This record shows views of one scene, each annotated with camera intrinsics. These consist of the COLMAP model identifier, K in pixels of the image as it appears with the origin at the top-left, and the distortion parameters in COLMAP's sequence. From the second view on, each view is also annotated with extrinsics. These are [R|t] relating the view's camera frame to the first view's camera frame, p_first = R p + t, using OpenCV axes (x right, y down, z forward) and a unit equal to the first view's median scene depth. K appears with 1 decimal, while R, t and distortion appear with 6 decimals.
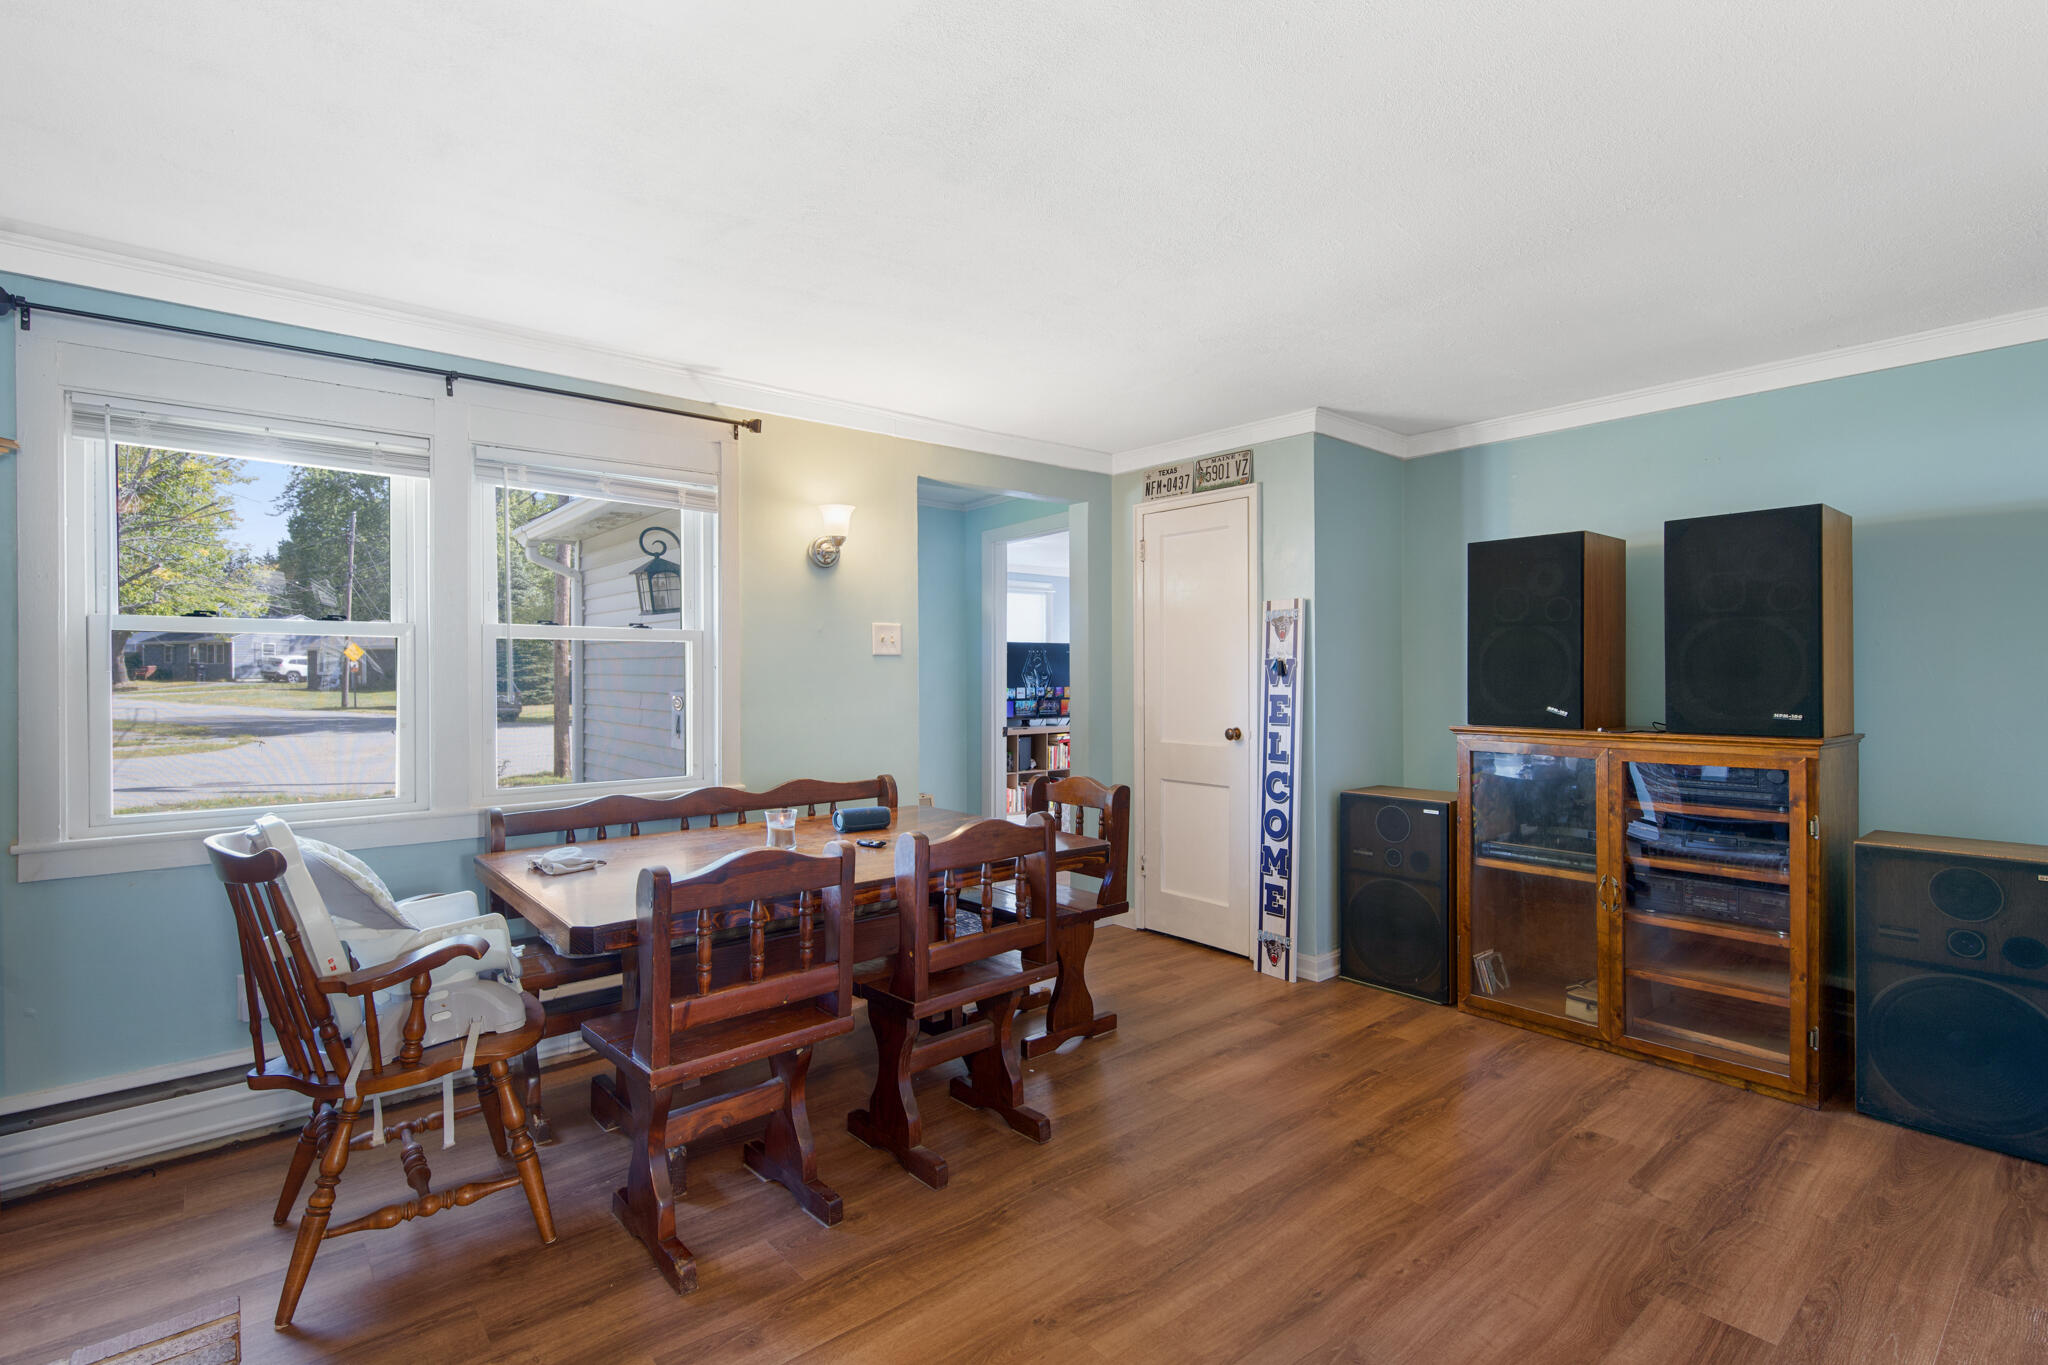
lens RADIAL K [[950.9, 0, 1024.0], [0, 950.9, 682.5], [0, 0, 1]] dist [-0.000910, -0.000276]
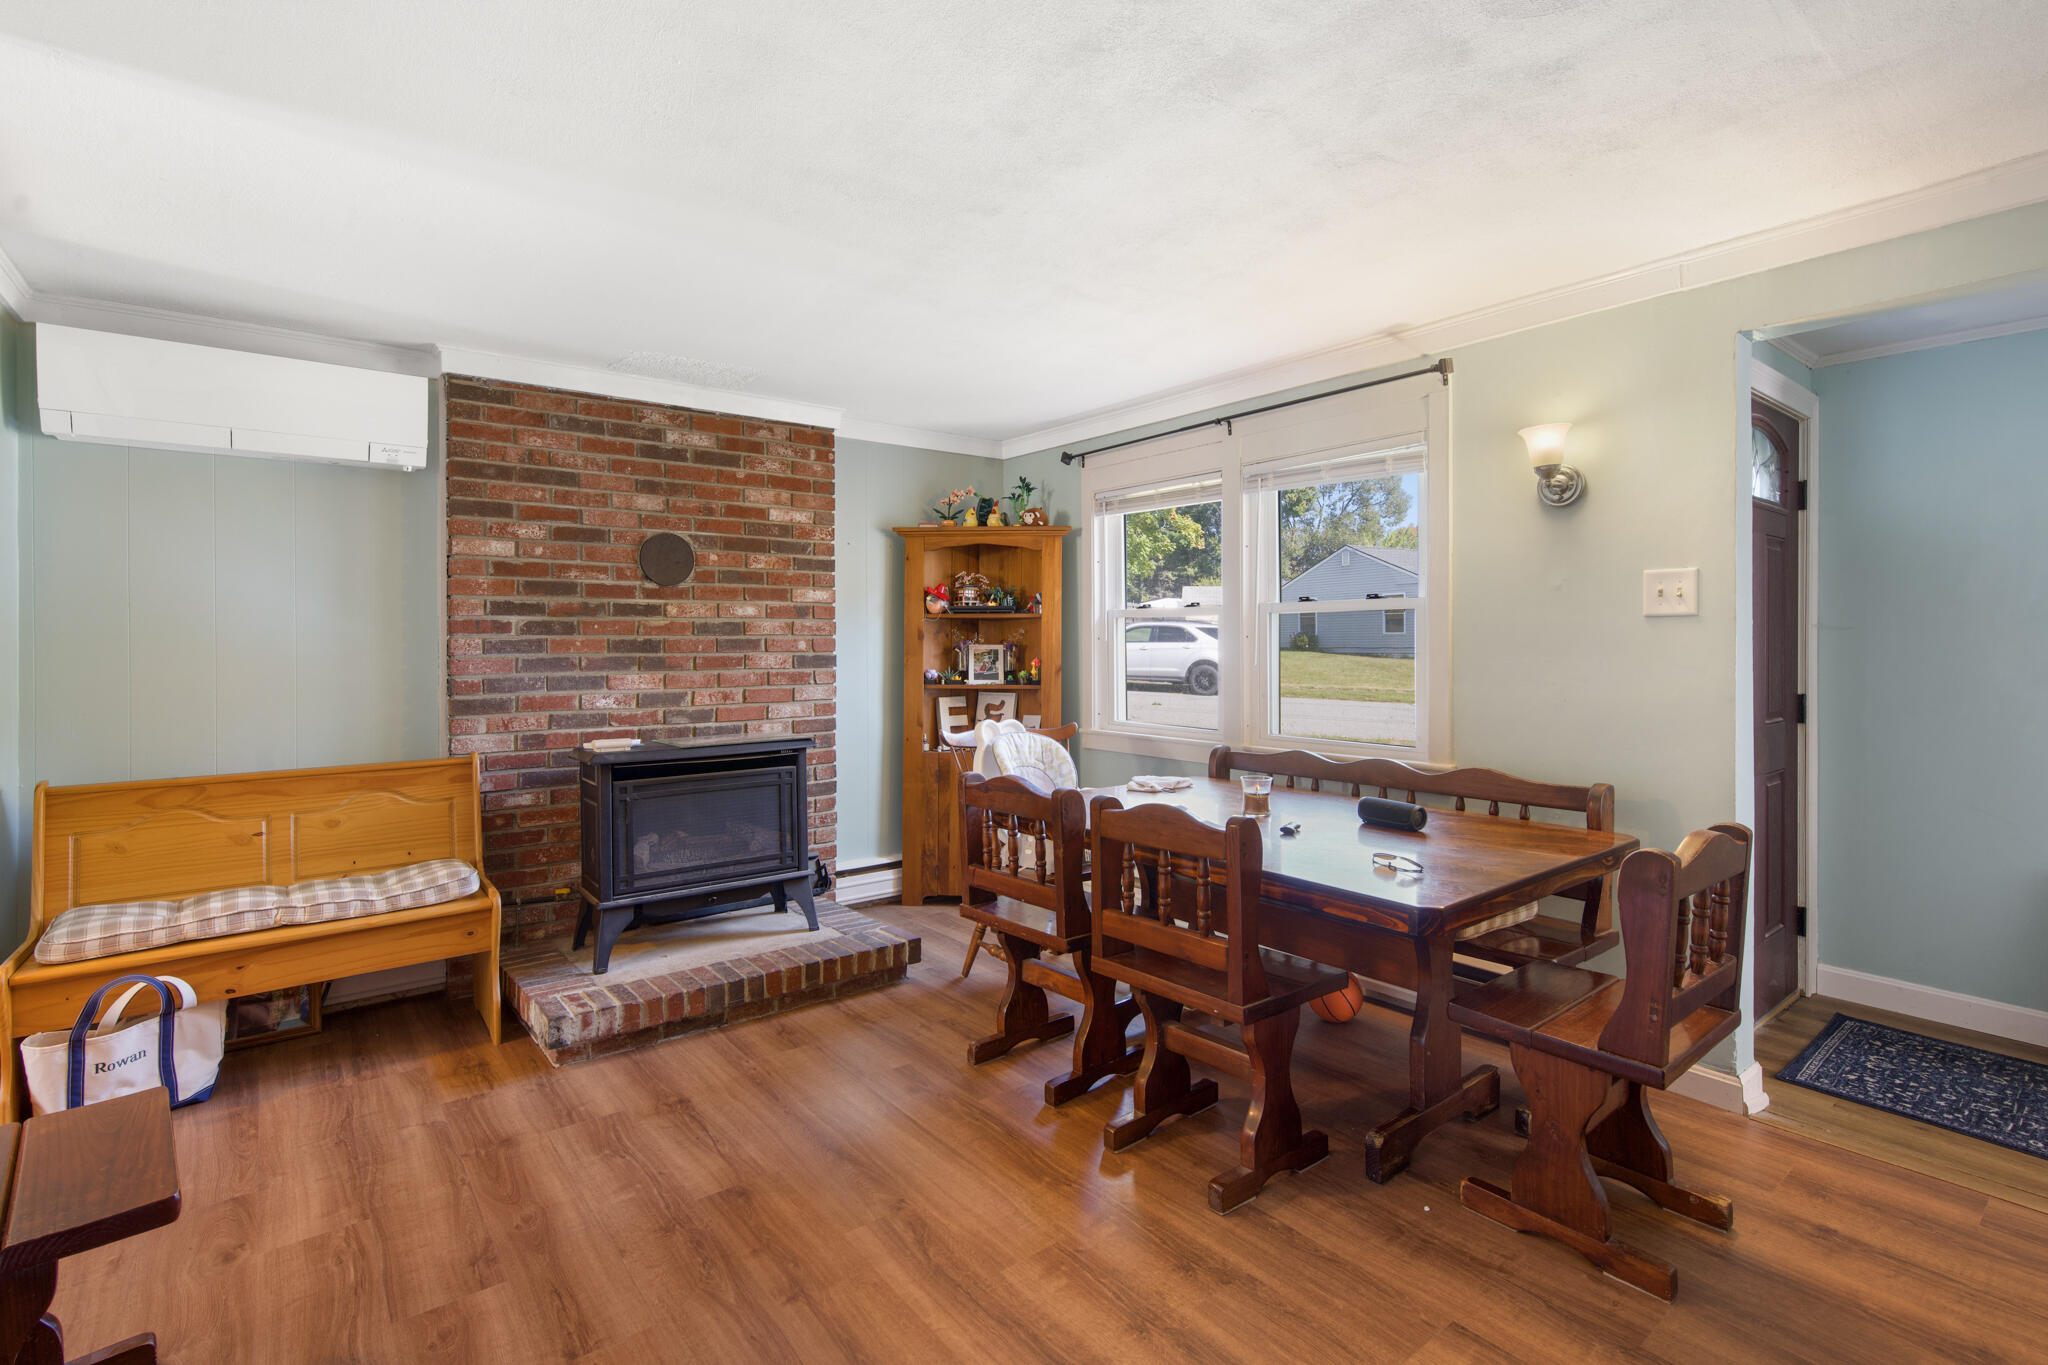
lens RADIAL K [[954.1, 0, 1022.4], [0, 954.1, 641.2], [0, 0, 1]] dist [-0.000772, -0.000079]
pose [[-0.030860, 0.004522, -0.999513, 0.693788], [-0.005429, 0.999974, 0.004692, -0.013836], [0.999509, 0.005571, -0.030835, 0.693880]]
